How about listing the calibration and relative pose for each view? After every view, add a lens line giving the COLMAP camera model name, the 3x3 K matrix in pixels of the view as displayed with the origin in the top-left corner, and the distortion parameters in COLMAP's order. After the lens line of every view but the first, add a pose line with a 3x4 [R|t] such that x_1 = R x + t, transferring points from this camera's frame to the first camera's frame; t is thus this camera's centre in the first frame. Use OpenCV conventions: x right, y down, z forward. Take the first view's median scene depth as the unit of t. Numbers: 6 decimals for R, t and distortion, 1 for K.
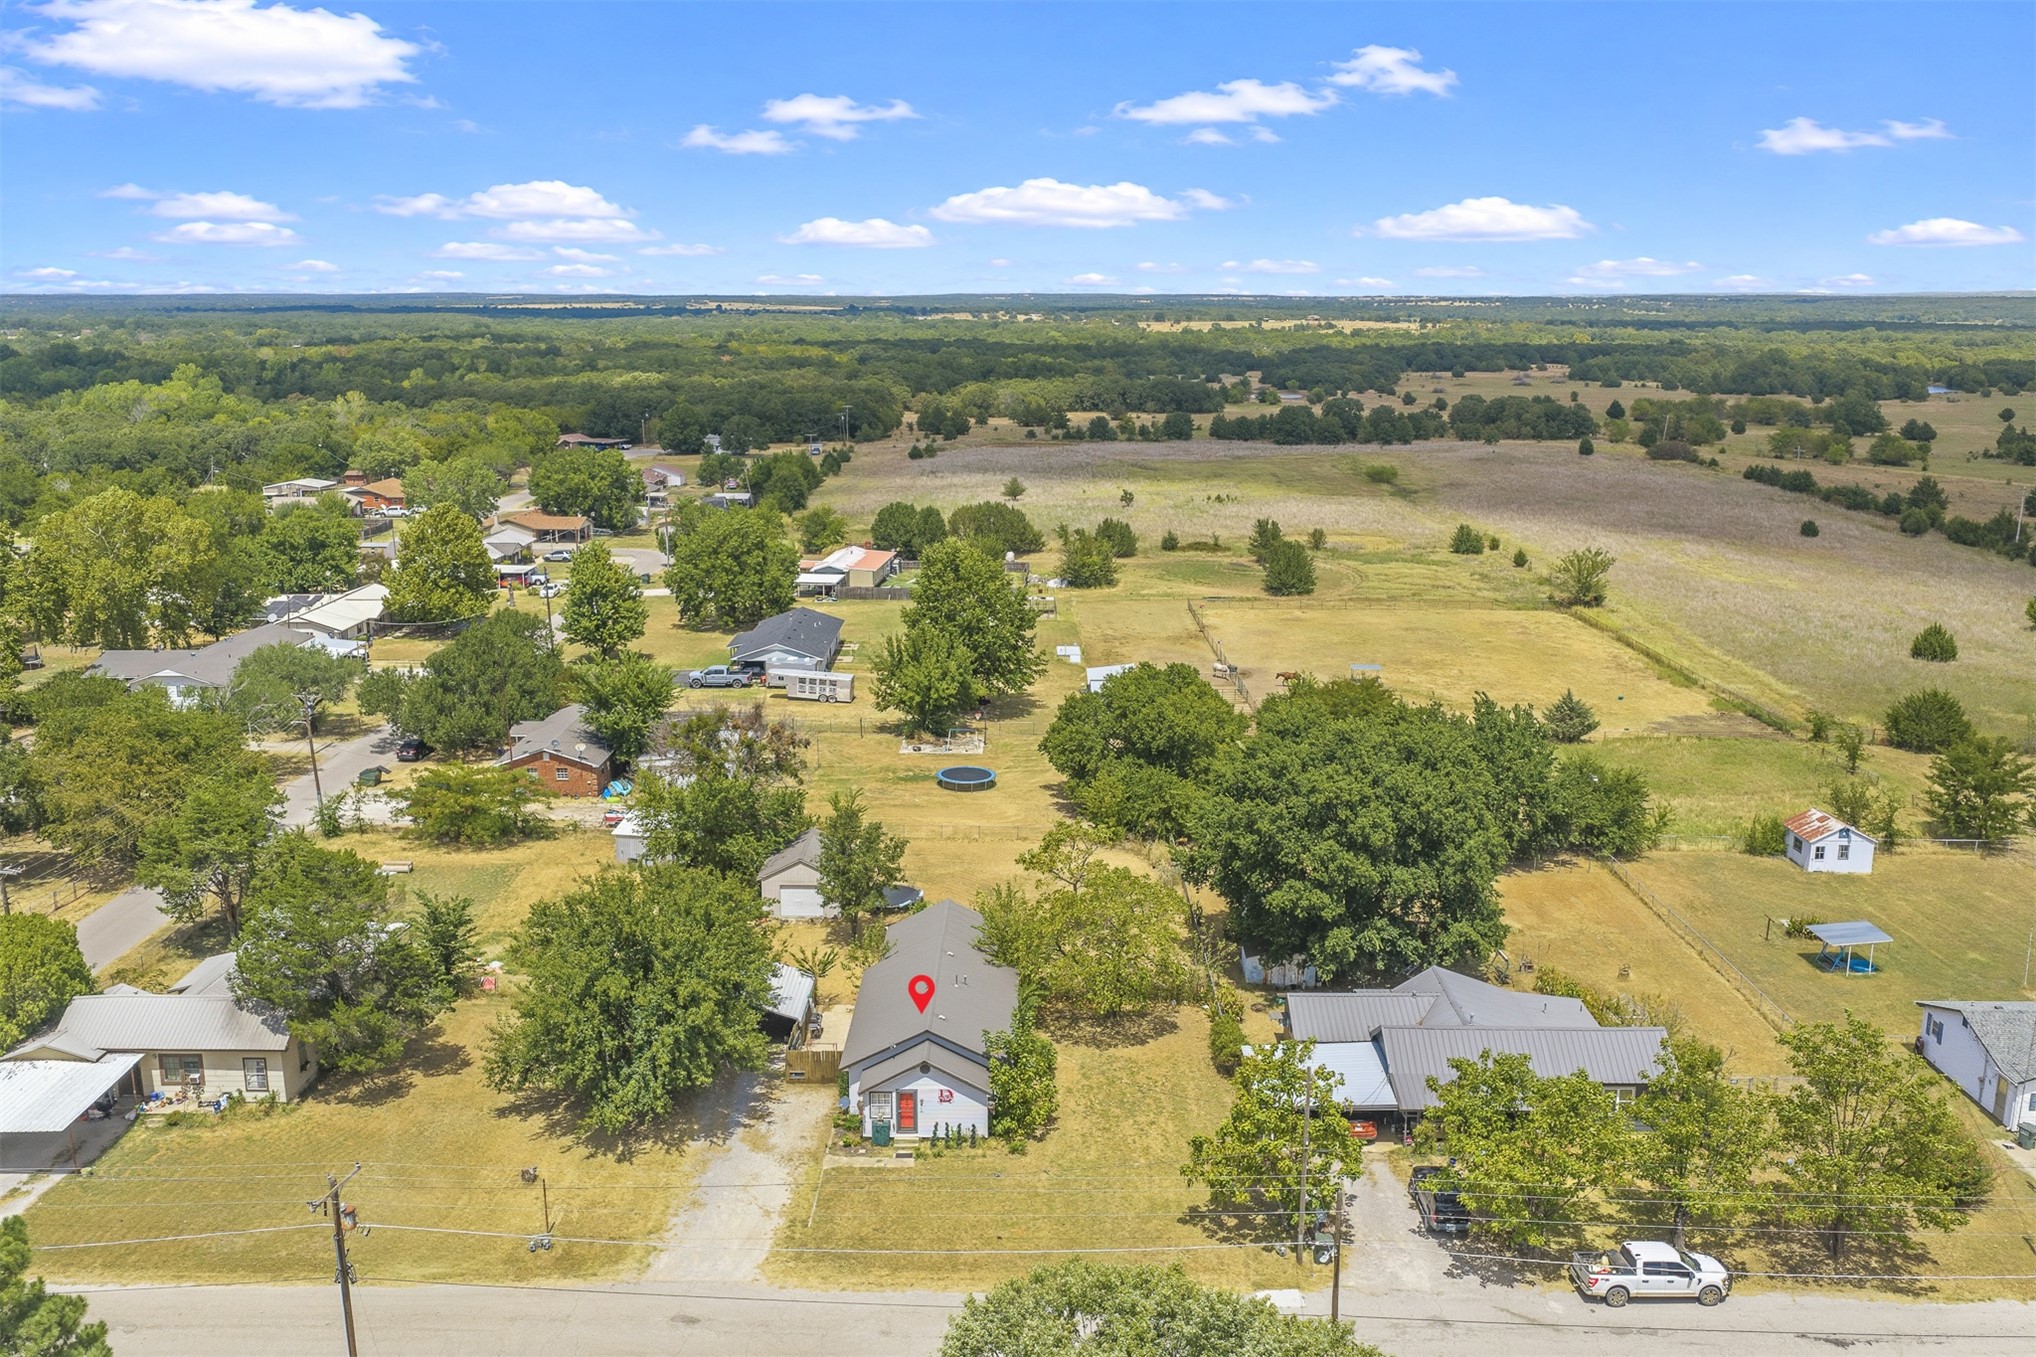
lens RADIAL K [[1719.6, 0, 1005.3], [0, 1719.6, 680.9], [0, 0, 1]] dist [0.010218, -0.011888]
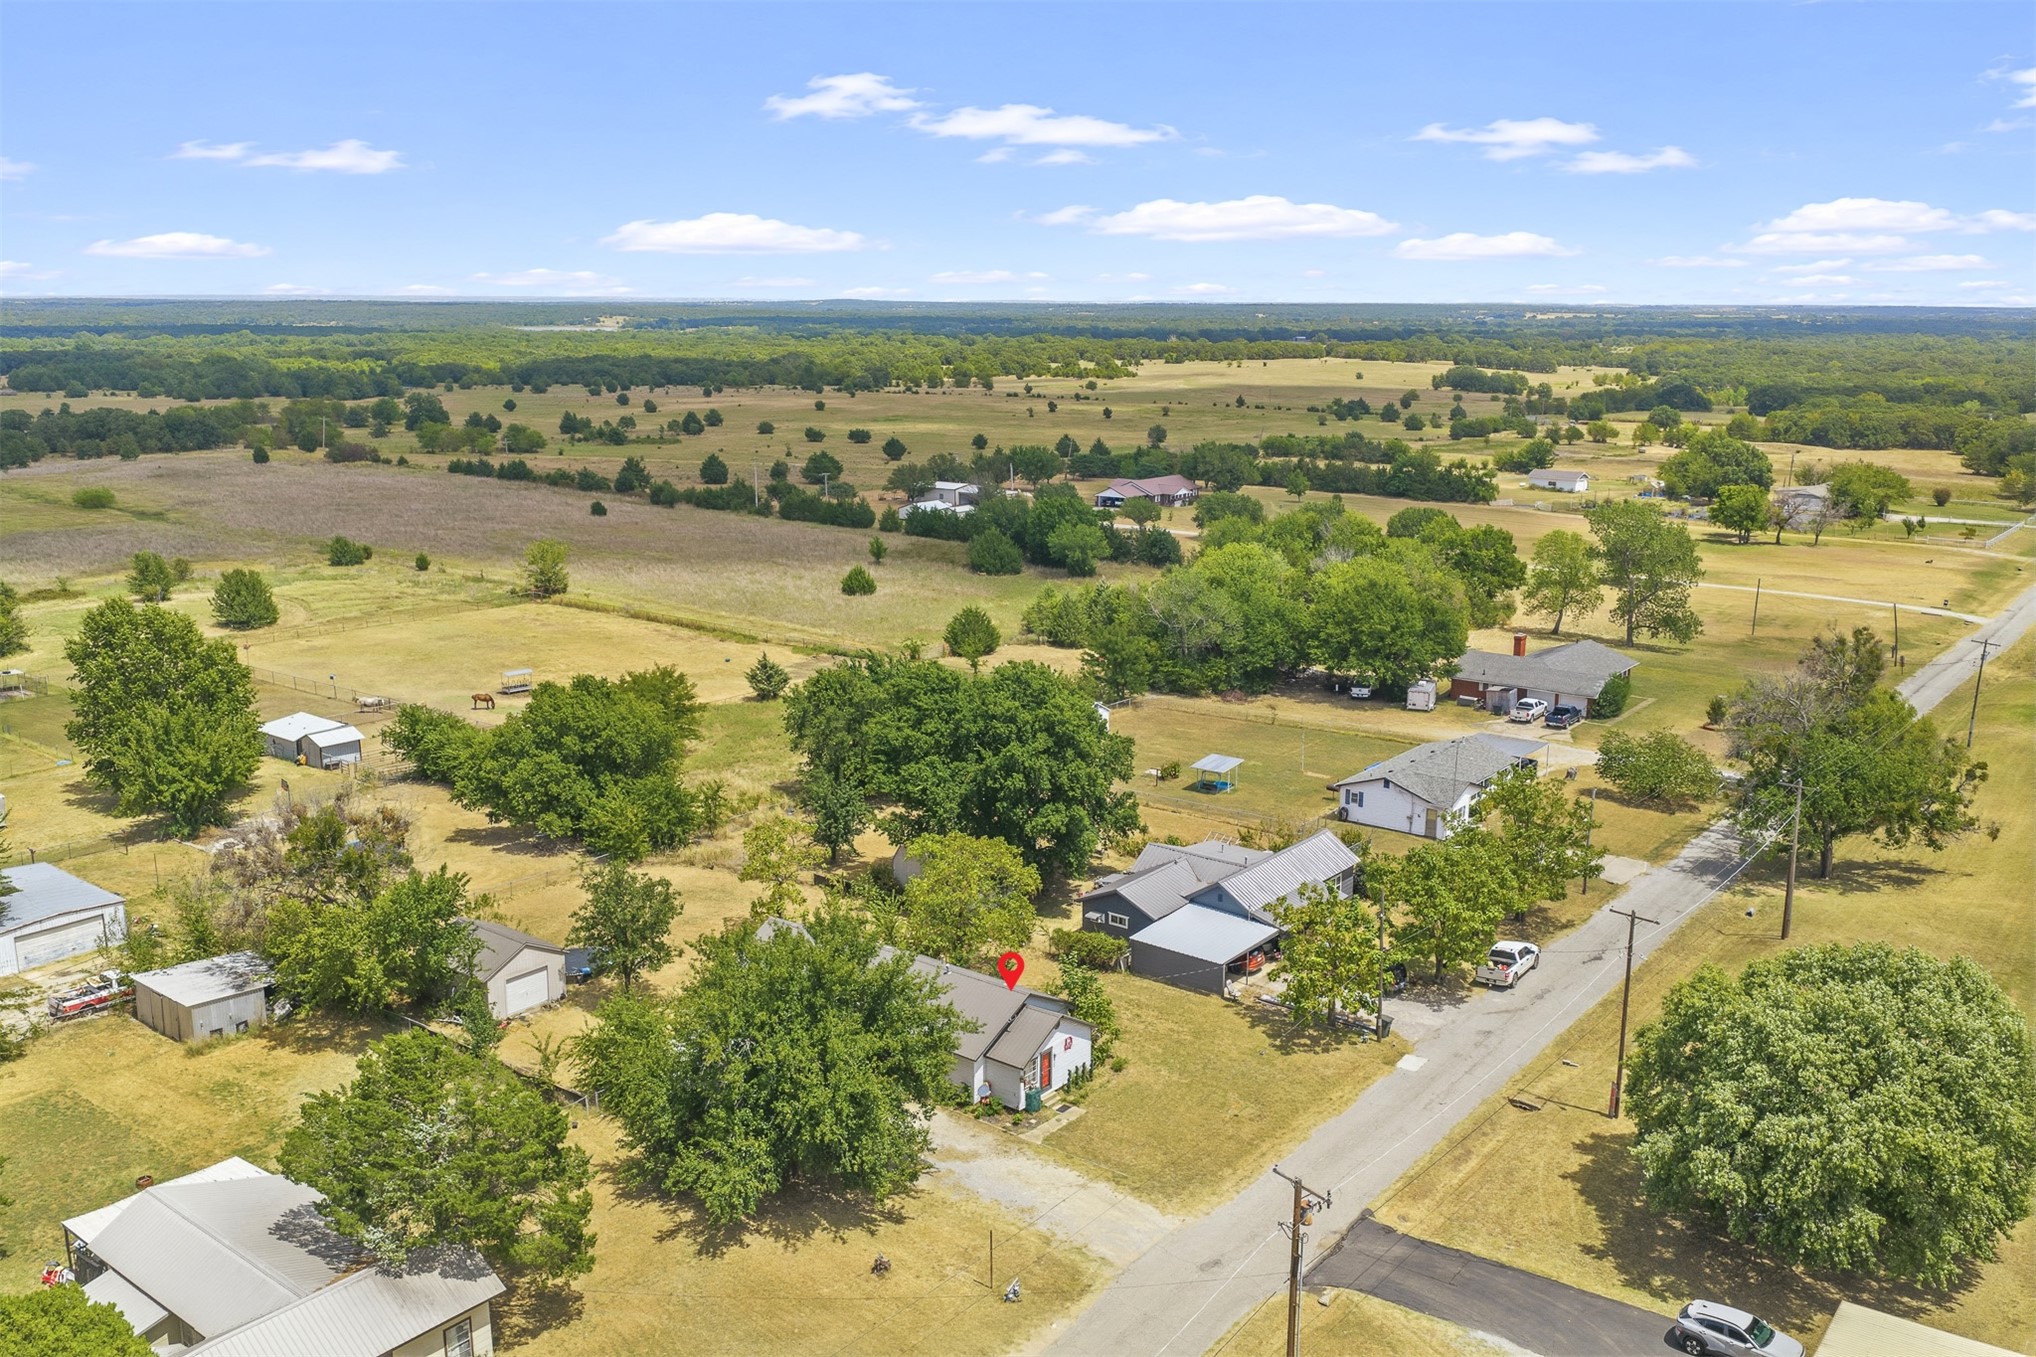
lens RADIAL K [[1719.6, 0, 1017.4], [0, 1719.6, 675.3], [0, 0, 1]] dist [0.010218, -0.011888]
pose [[0.601016, -0.168097, 0.781360, -0.267126], [0.172511, 0.981871, 0.078540, -0.023071], [-0.780398, 0.087589, 0.619119, 0.106975]]
